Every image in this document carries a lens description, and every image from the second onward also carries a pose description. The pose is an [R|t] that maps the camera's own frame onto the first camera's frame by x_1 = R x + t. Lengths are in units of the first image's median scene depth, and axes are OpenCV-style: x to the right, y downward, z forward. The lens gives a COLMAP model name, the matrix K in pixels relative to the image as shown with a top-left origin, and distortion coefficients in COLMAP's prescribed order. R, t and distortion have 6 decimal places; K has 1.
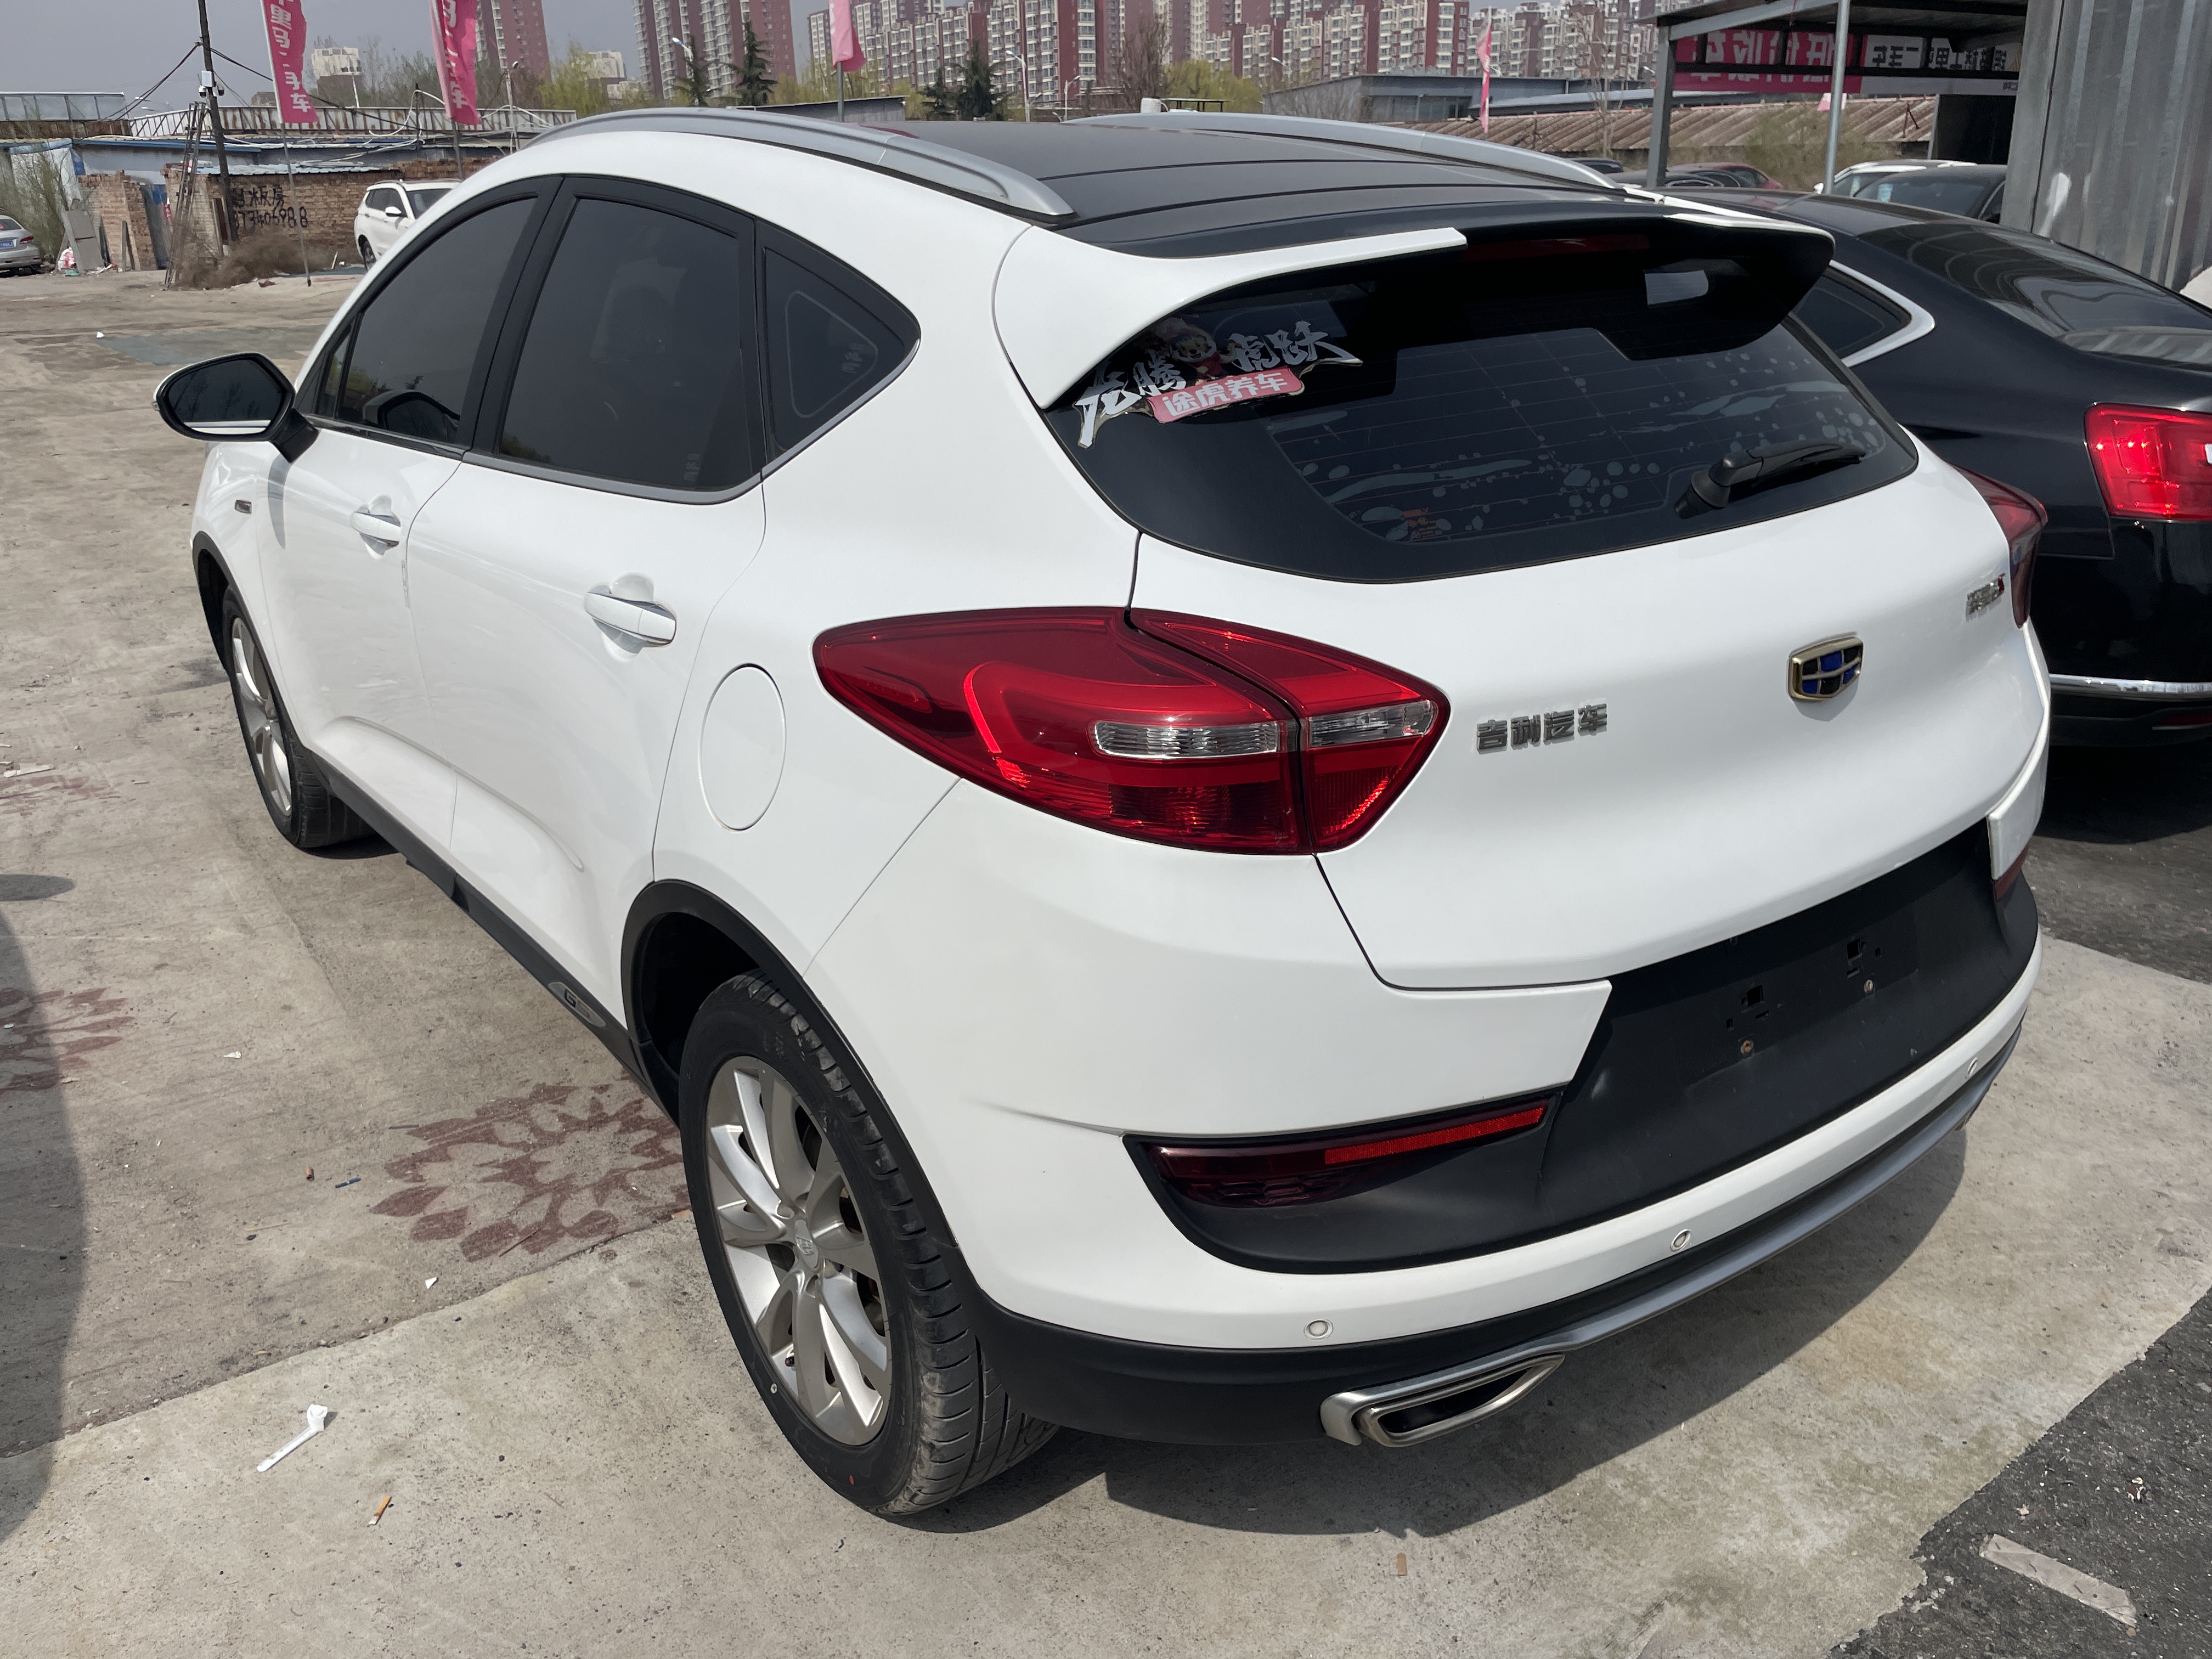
lens RADIAL K [[1672.5, 0, 1102.2], [0, 1672.5, 869.4], [0, 0, 1]] dist [0.092297, -0.114756]
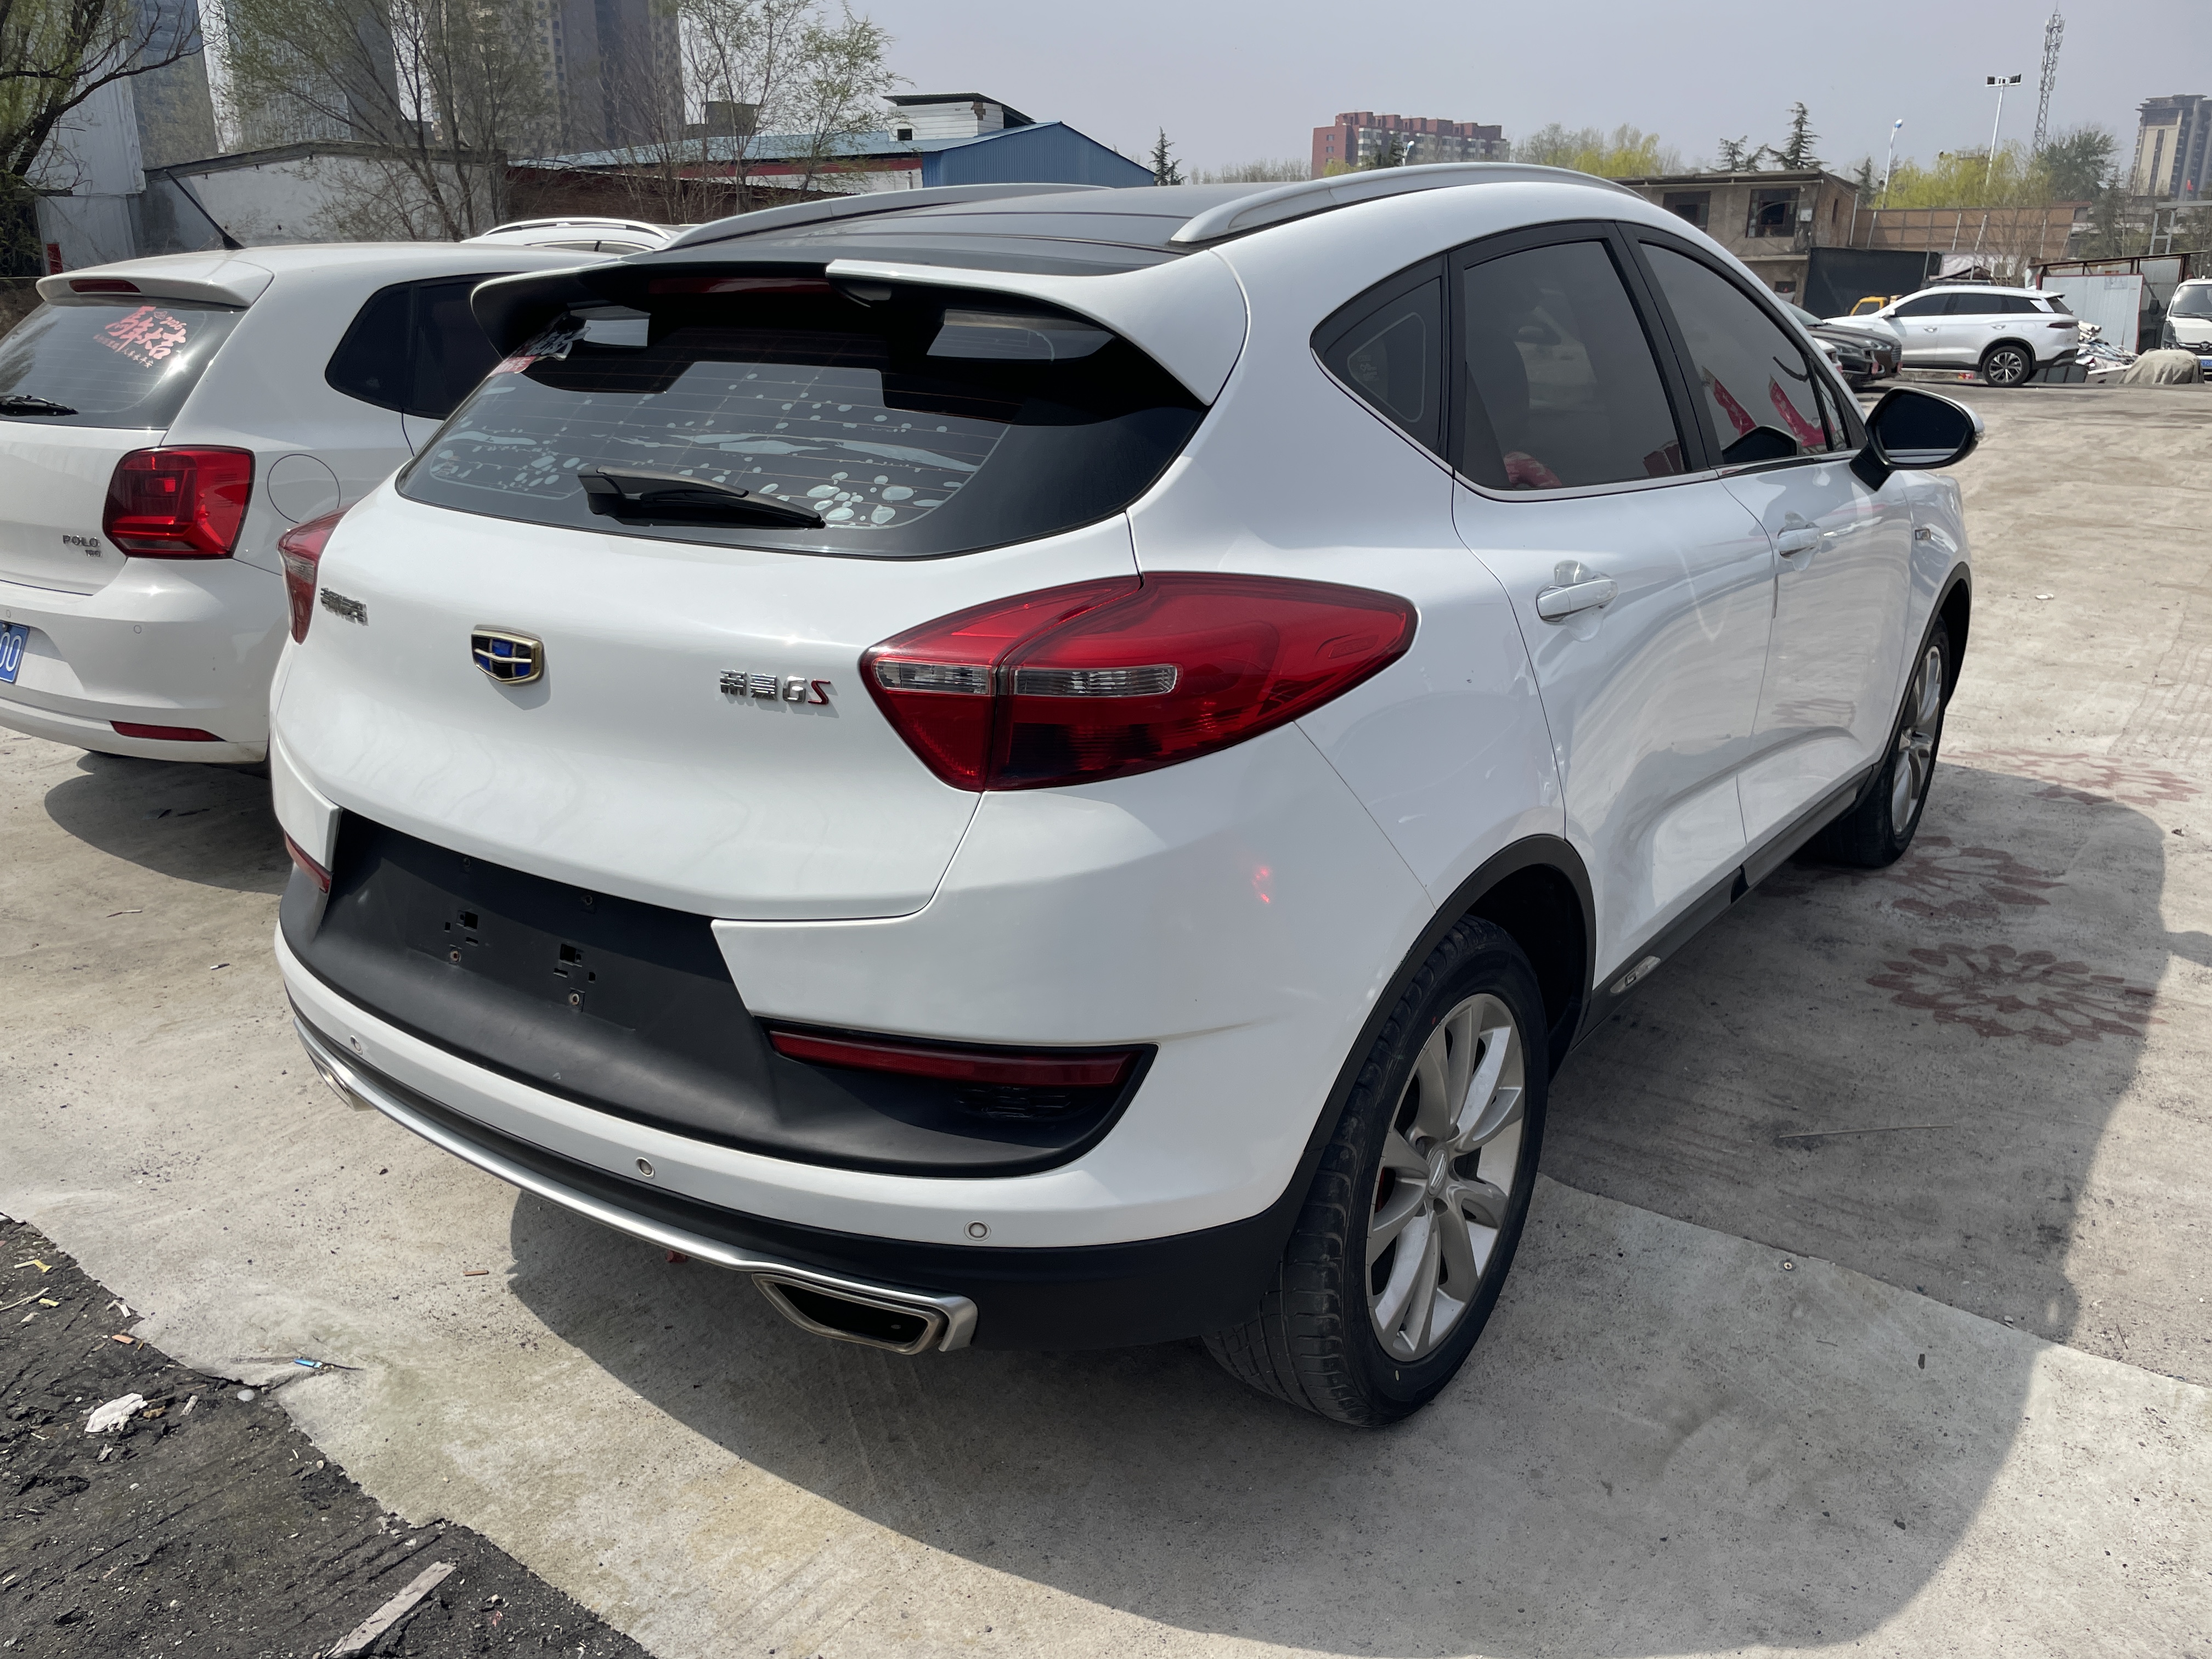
lens RADIAL K [[1672.5, 0, 1102.2], [0, 1672.5, 869.4], [0, 0, 1]] dist [0.092297, -0.114756]
pose [[0.292198, 0.332077, -0.896853, 1.561121], [-0.371307, 0.903606, 0.213604, -0.369078], [0.881335, 0.270593, 0.387334, 0.942708]]
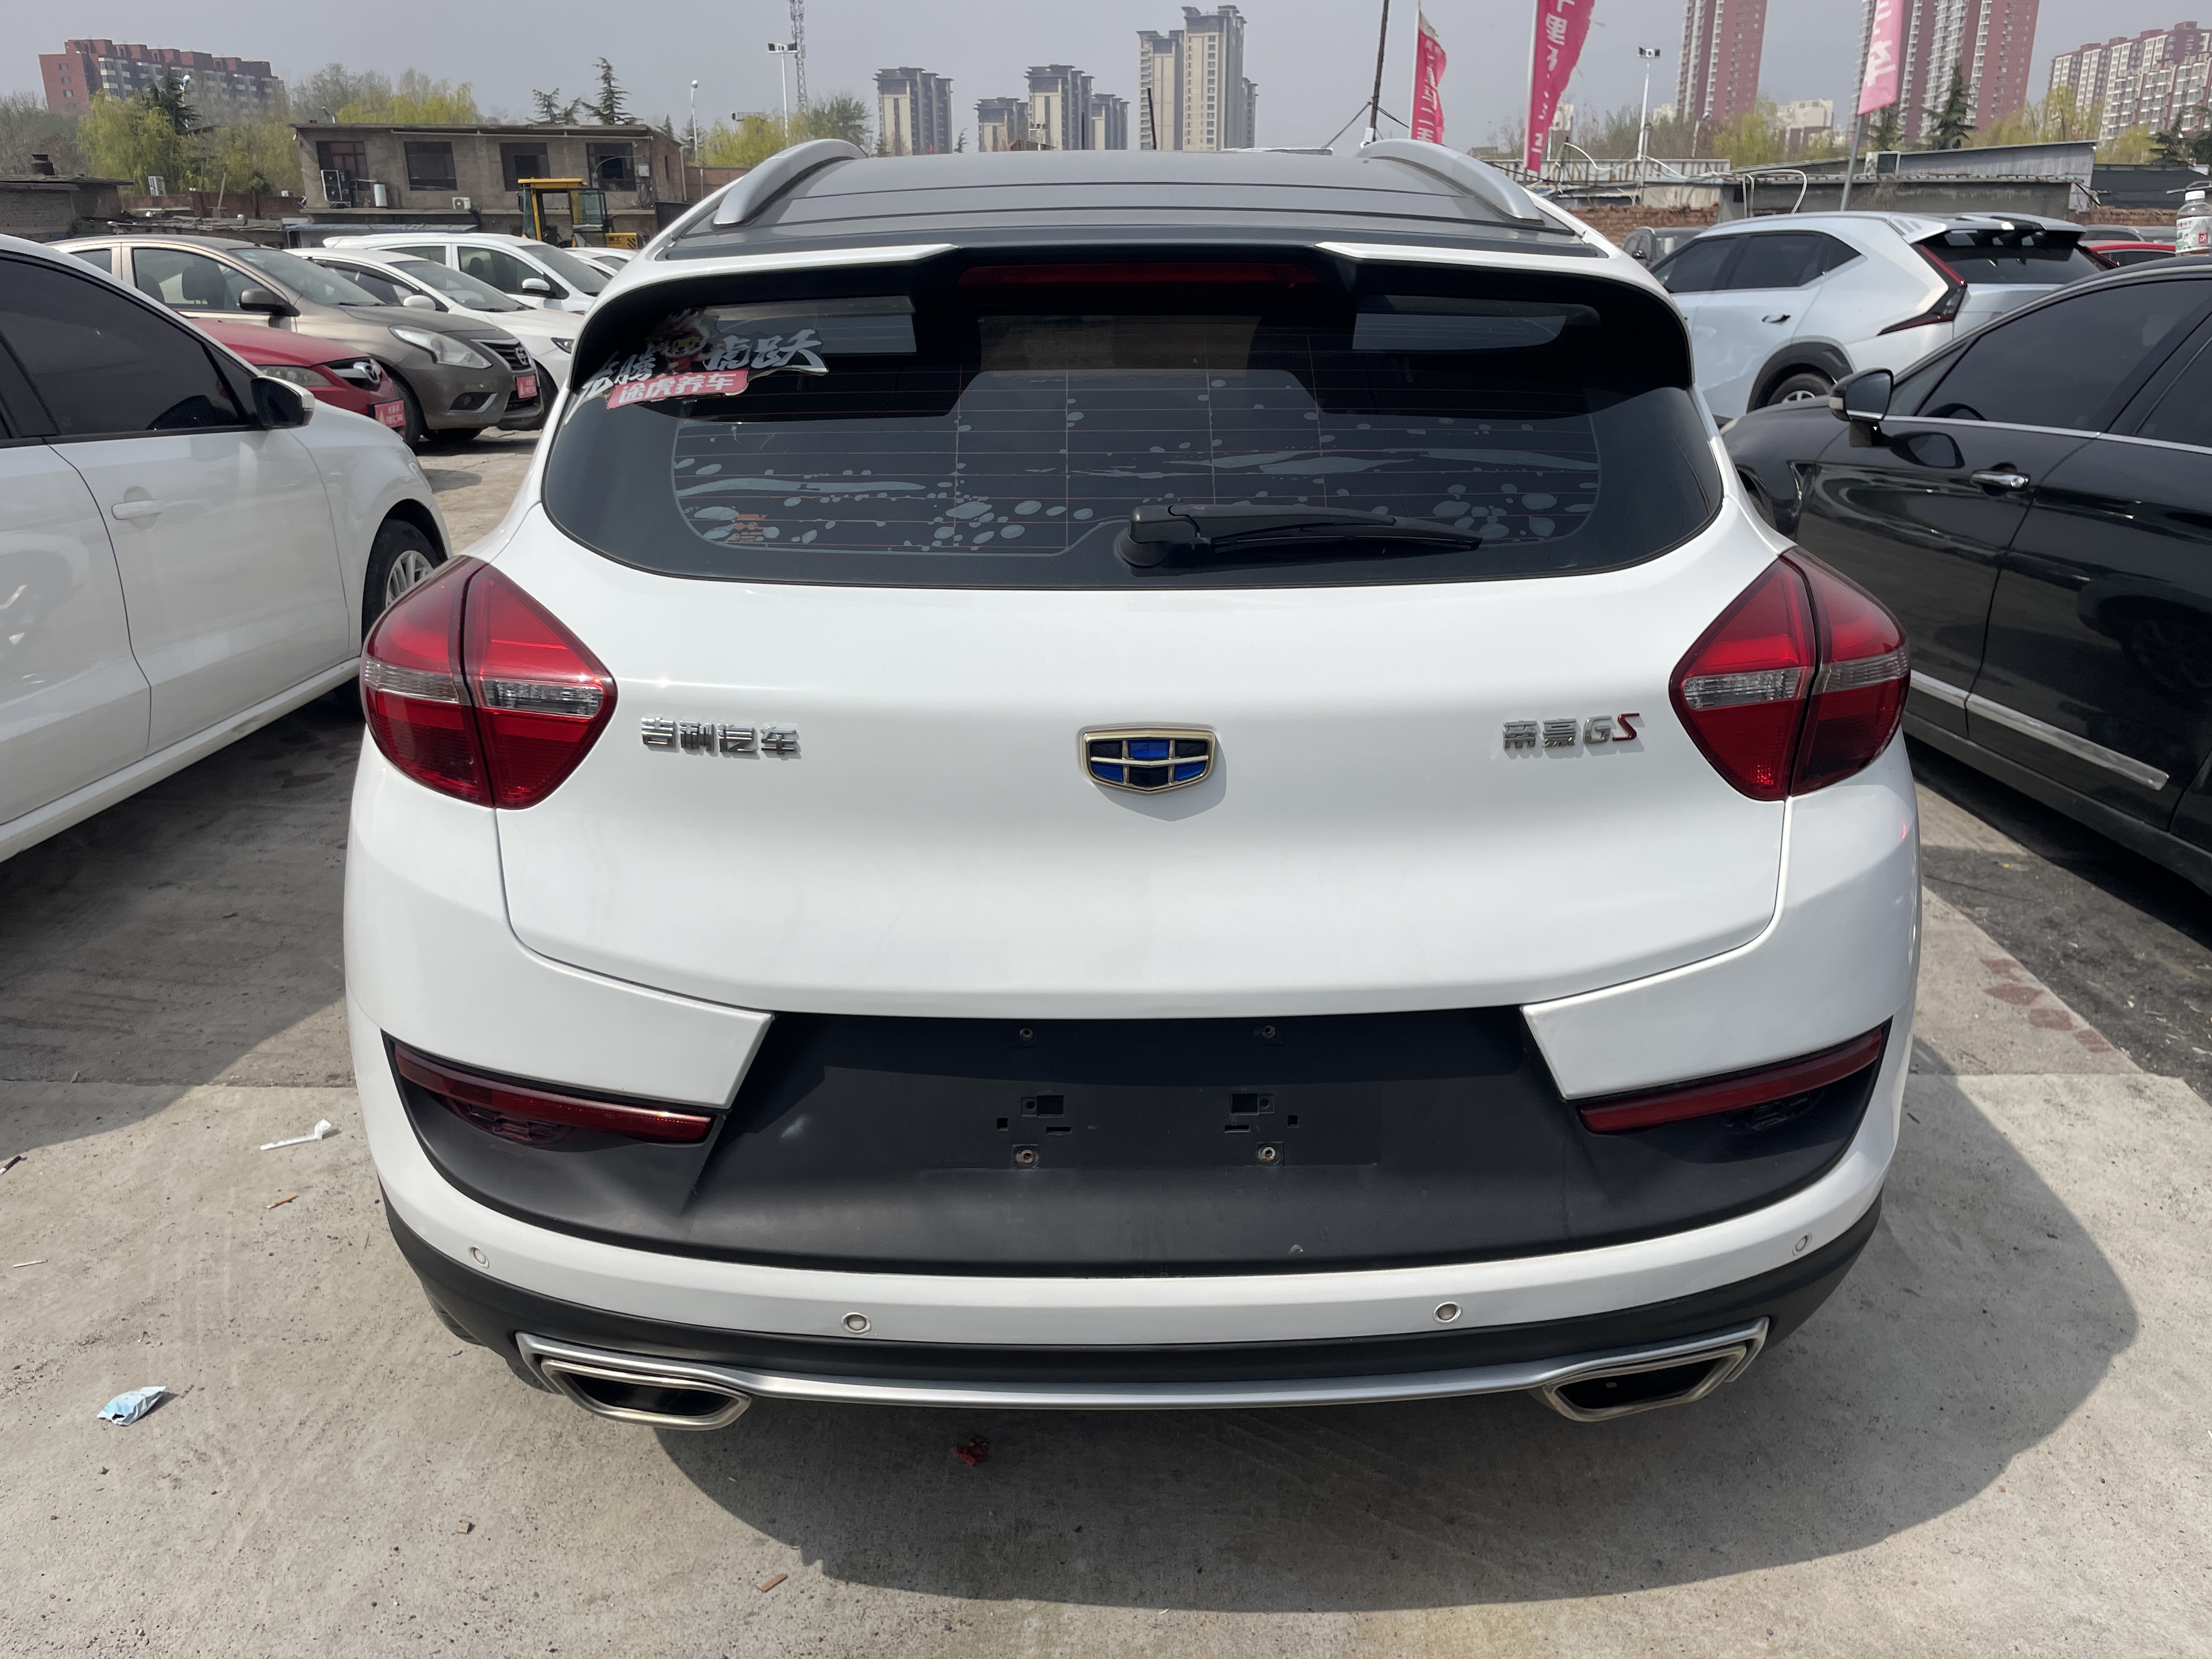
lens RADIAL K [[1672.5, 0, 1102.2], [0, 1672.5, 869.4], [0, 0, 1]] dist [0.092297, -0.114756]
pose [[0.808517, 0.223449, -0.544399, 0.880026], [-0.237217, 0.970368, 0.045983, -0.095731], [0.538542, 0.091962, 0.837565, 0.266413]]
